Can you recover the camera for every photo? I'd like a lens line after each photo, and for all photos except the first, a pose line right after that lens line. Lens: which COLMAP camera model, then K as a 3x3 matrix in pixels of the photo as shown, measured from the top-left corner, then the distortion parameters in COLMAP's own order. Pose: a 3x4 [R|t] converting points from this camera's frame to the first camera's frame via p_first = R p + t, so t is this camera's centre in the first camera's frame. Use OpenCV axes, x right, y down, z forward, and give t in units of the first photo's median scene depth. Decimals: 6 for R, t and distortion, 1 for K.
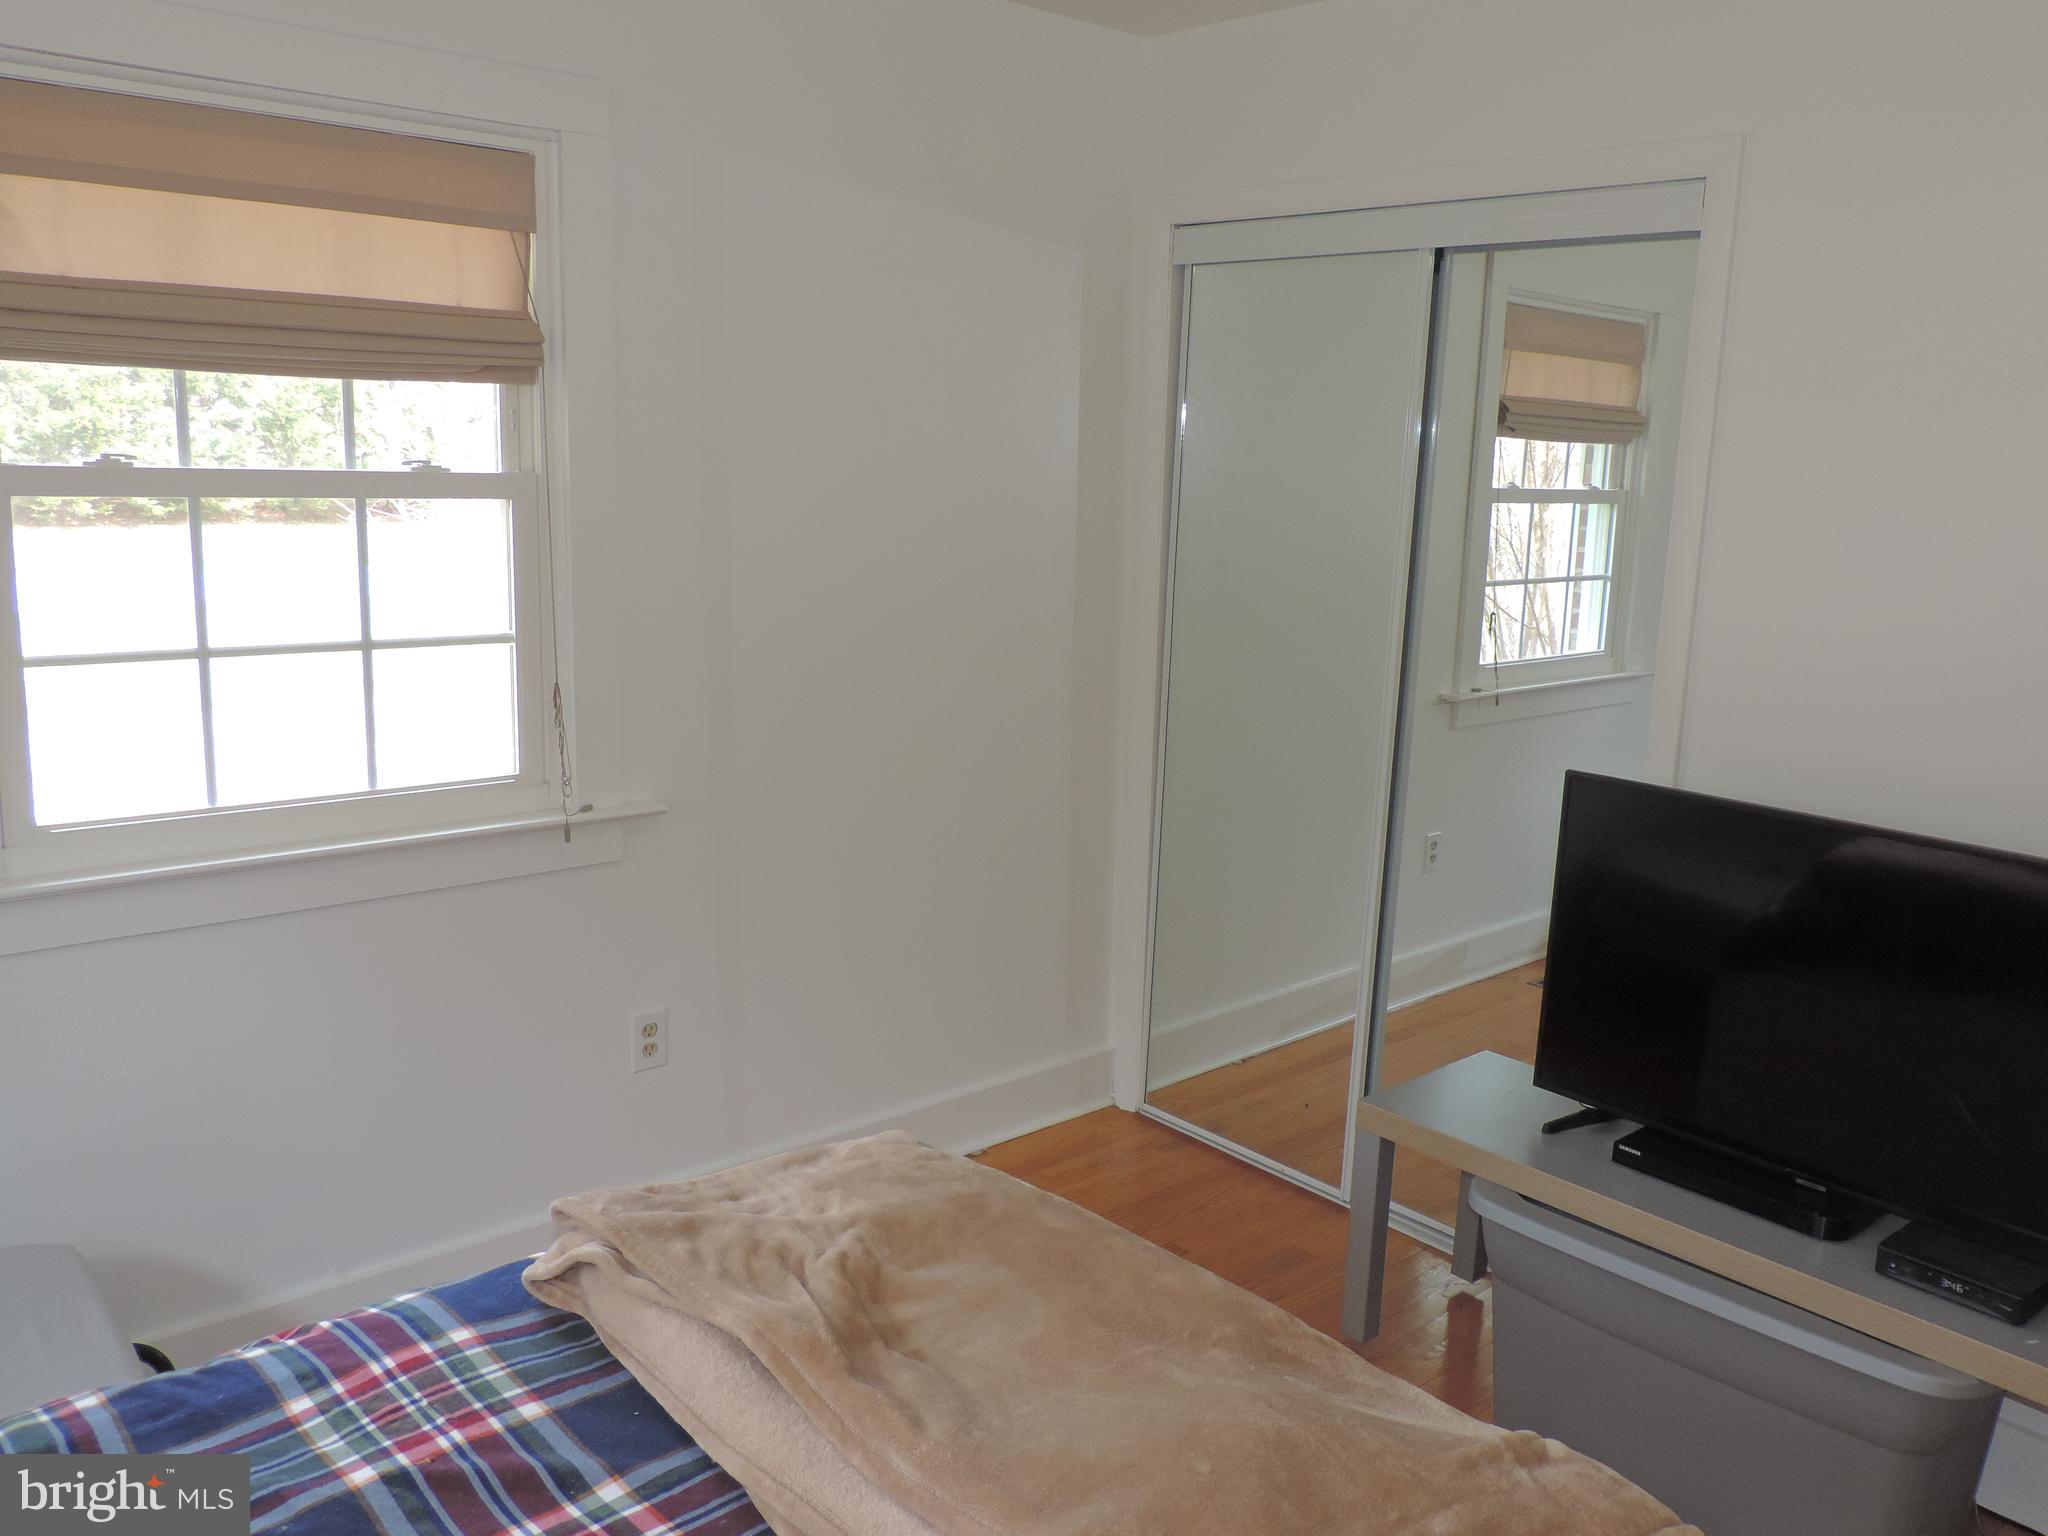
lens RADIAL K [[1603.1, 0, 1024.5], [0, 1603.1, 760.8], [0, 0, 1]] dist [-0.033743, 0.008400]
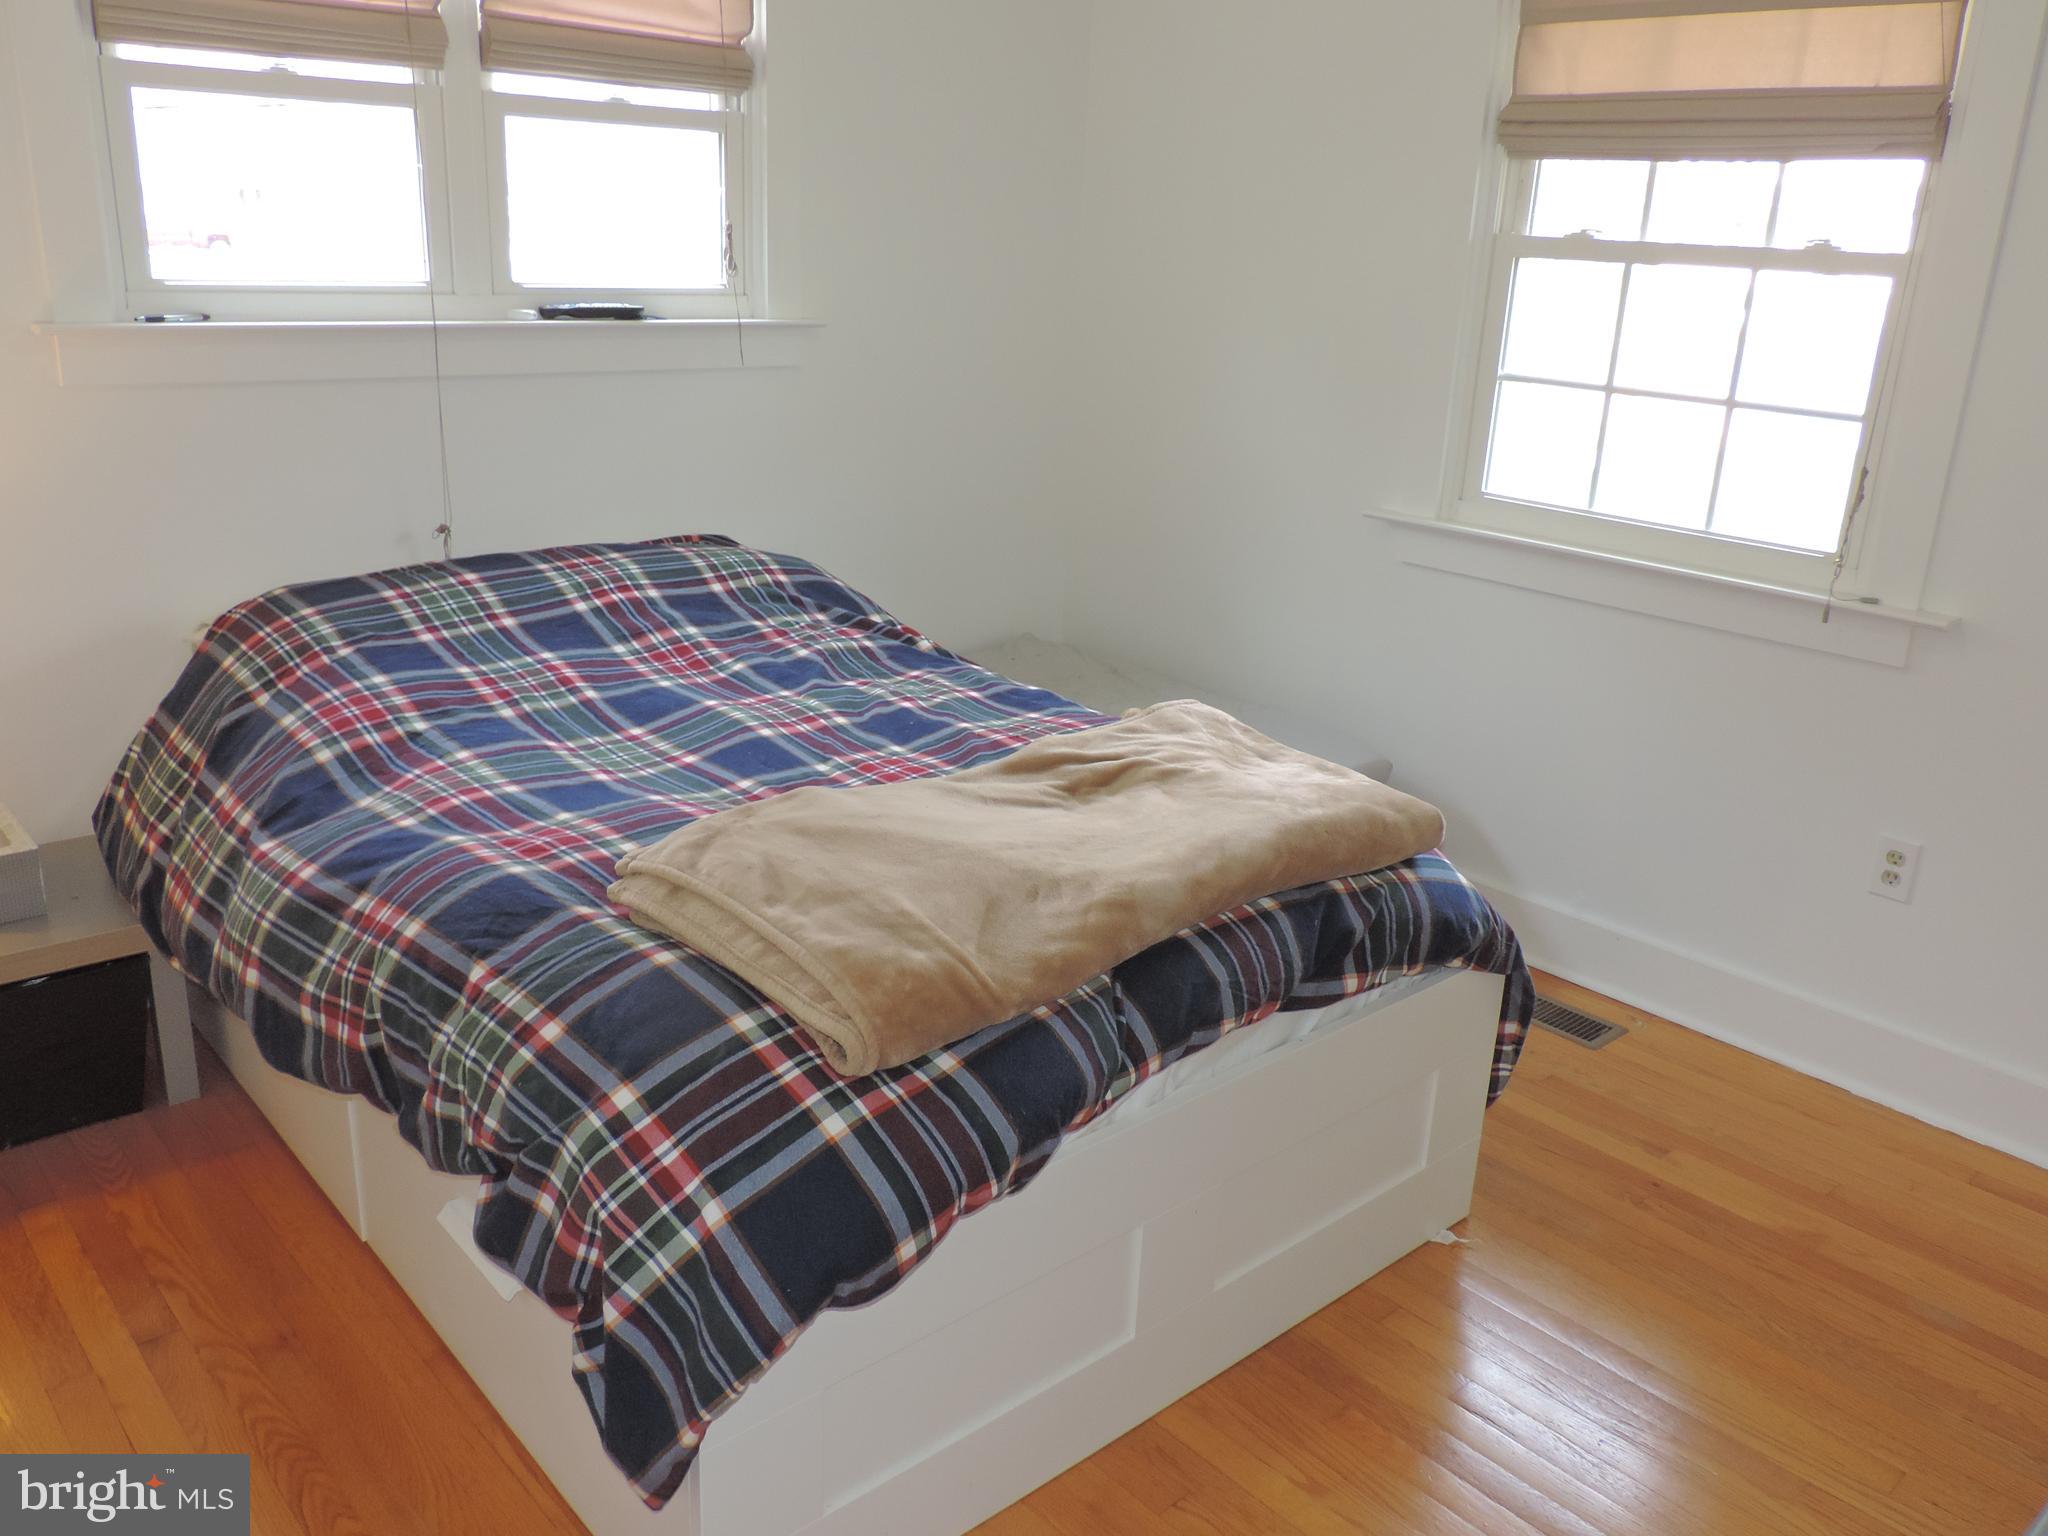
lens RADIAL K [[1603.1, 0, 1016.7], [0, 1603.1, 773.1], [0, 0, 1]] dist [-0.033743, 0.008400]
pose [[0.008656, 0.288388, -0.957474, 0.722495], [-0.225984, 0.933303, 0.279065, -0.026531], [0.974093, 0.213958, 0.073250, 0.456878]]
